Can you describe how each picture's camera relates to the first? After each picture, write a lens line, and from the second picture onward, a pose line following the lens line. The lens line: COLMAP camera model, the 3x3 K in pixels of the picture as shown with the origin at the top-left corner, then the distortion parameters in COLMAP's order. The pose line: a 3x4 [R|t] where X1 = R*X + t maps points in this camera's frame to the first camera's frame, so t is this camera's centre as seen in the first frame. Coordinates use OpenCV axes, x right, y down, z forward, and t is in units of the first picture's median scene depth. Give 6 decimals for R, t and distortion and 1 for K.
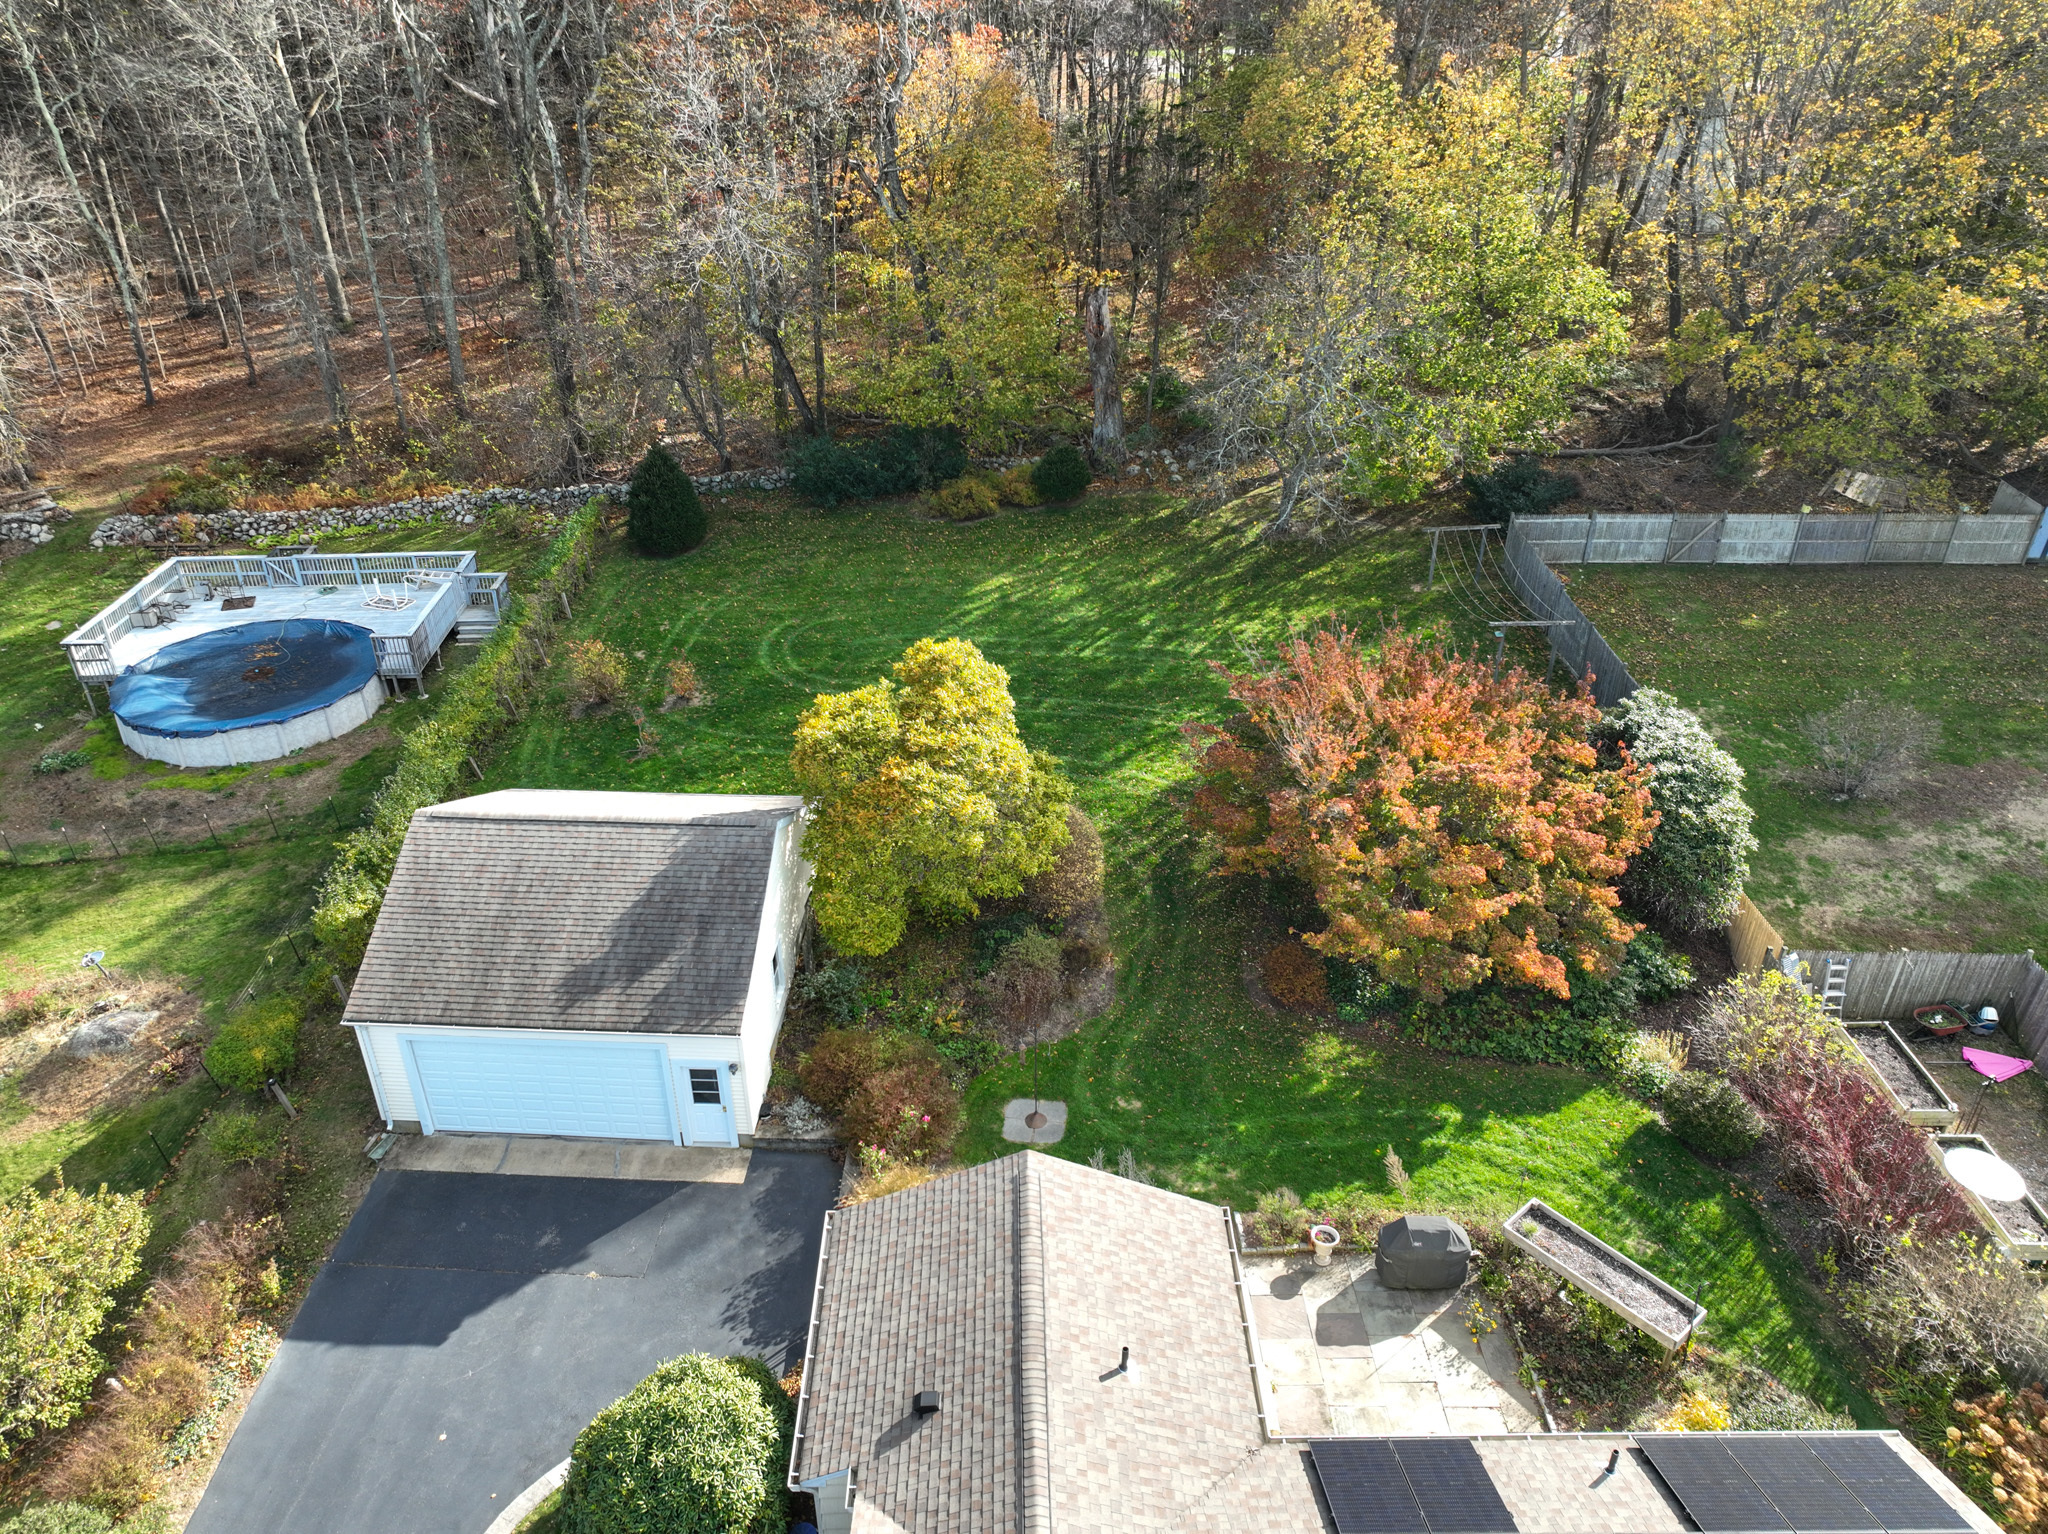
lens RADIAL K [[1385.0, 0, 1039.4], [0, 1385.0, 763.2], [0, 0, 1]] dist [-0.002152, 0.018424]
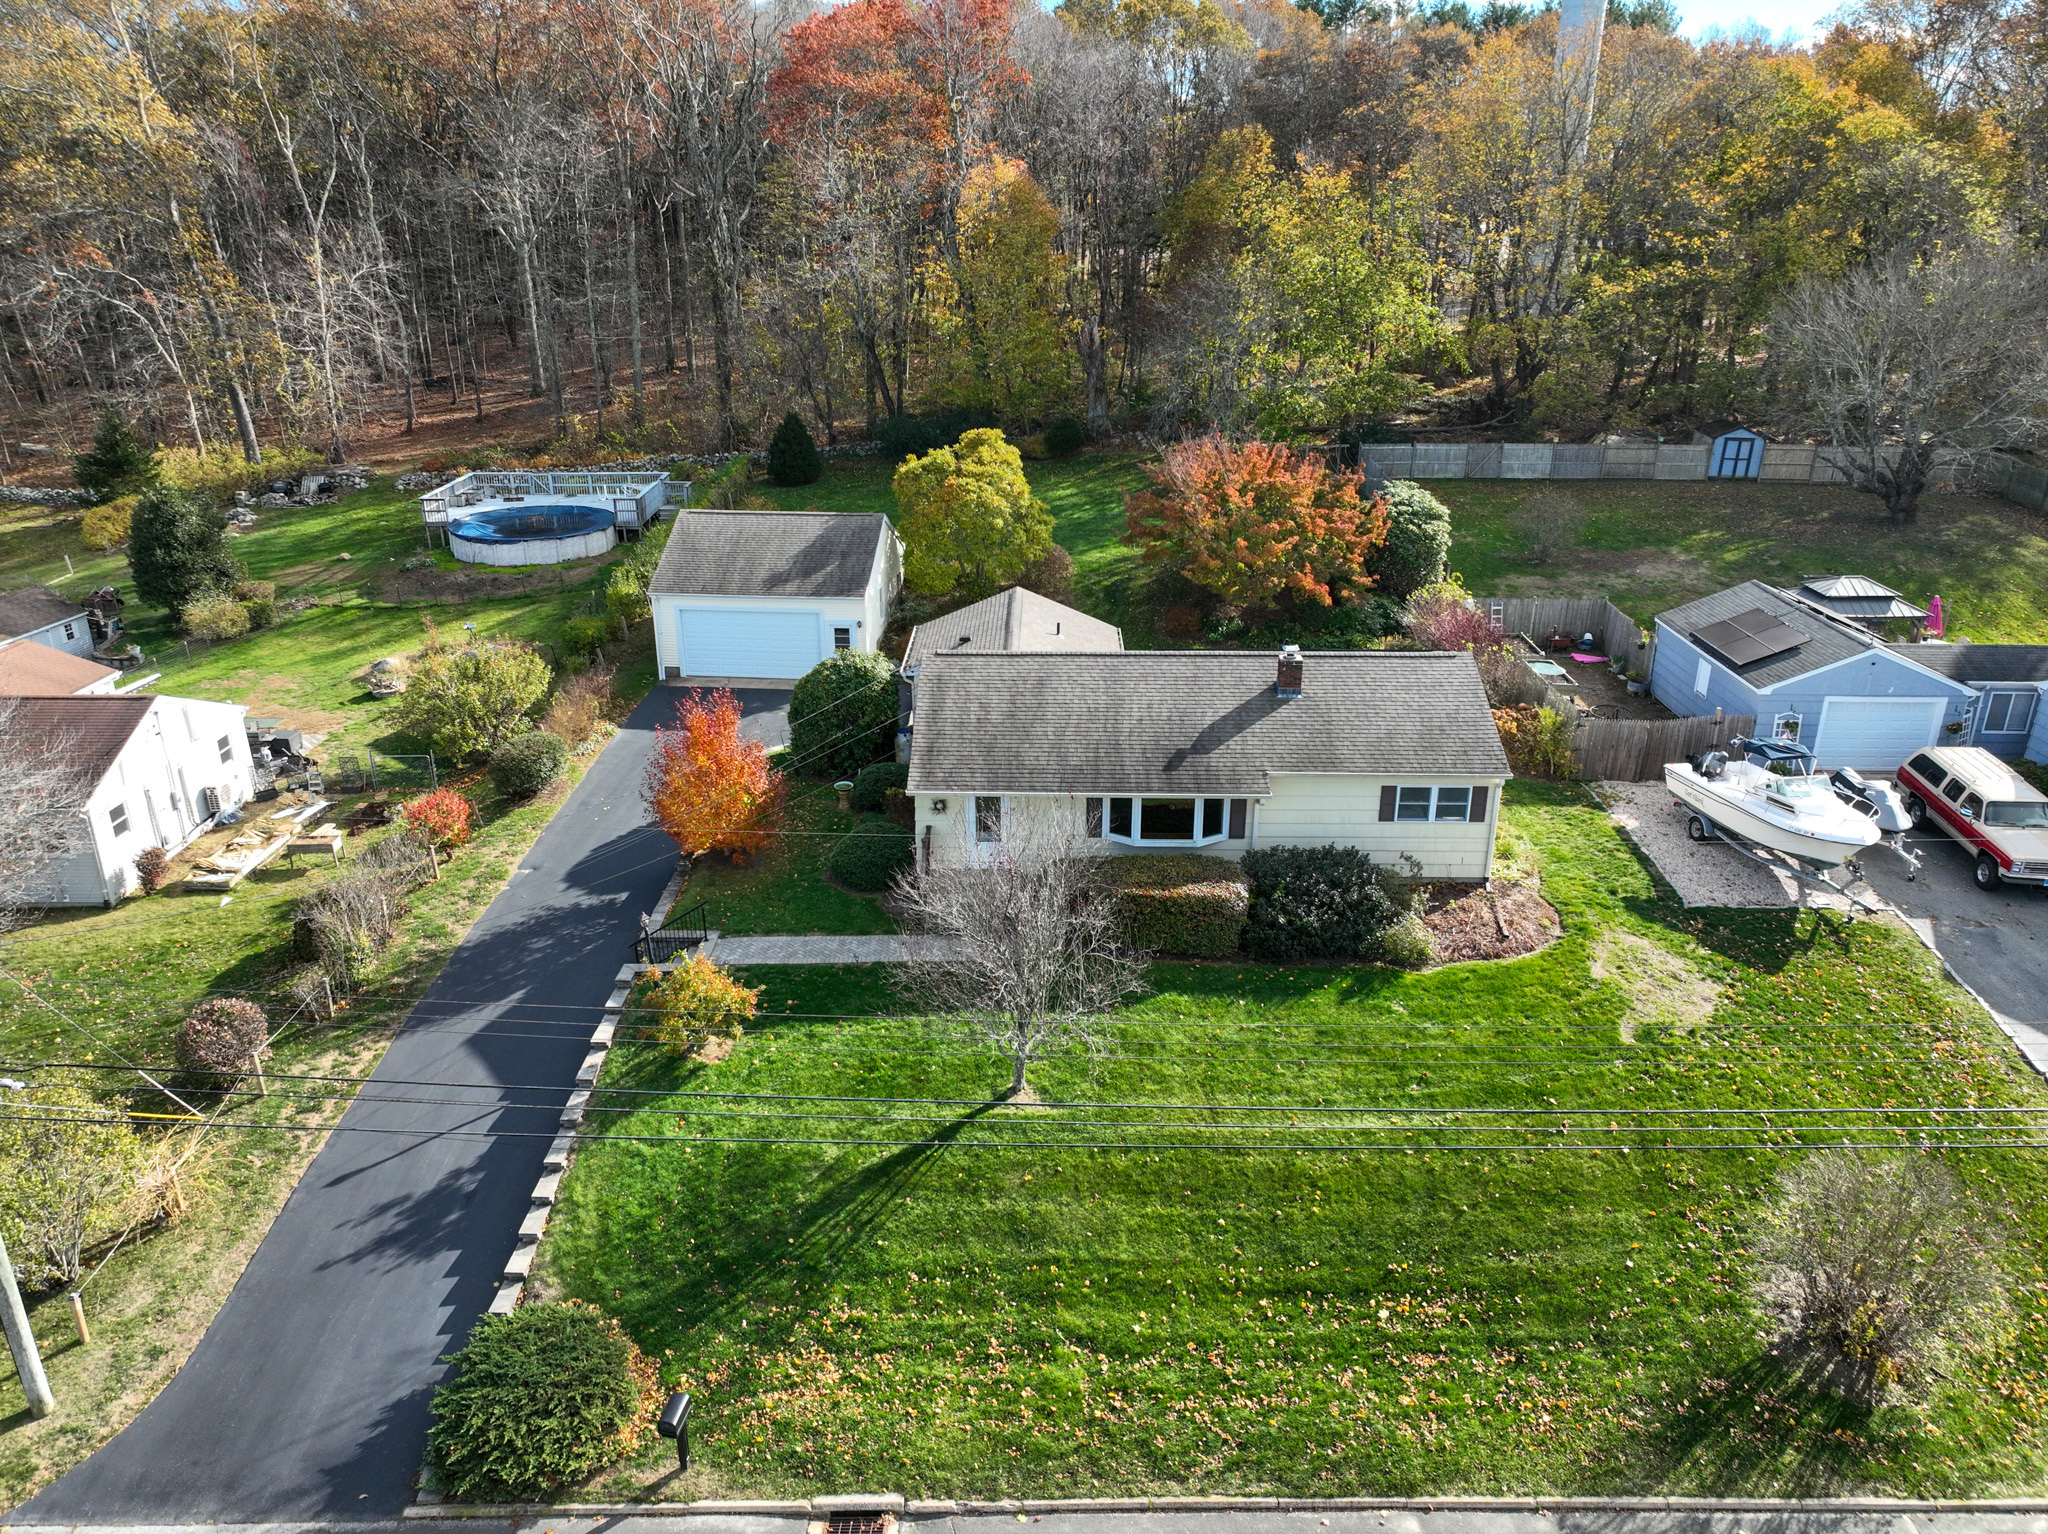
lens RADIAL K [[1421.8, 0, 1016.3], [0, 1421.8, 763.5], [0, 0, 1]] dist [0.008238, 0.000625]
pose [[0.998867, 0.022393, -0.041985, 0.060359], [-0.028885, 0.986529, -0.161016, 0.638408], [0.037814, 0.162046, 0.986058, -0.728082]]
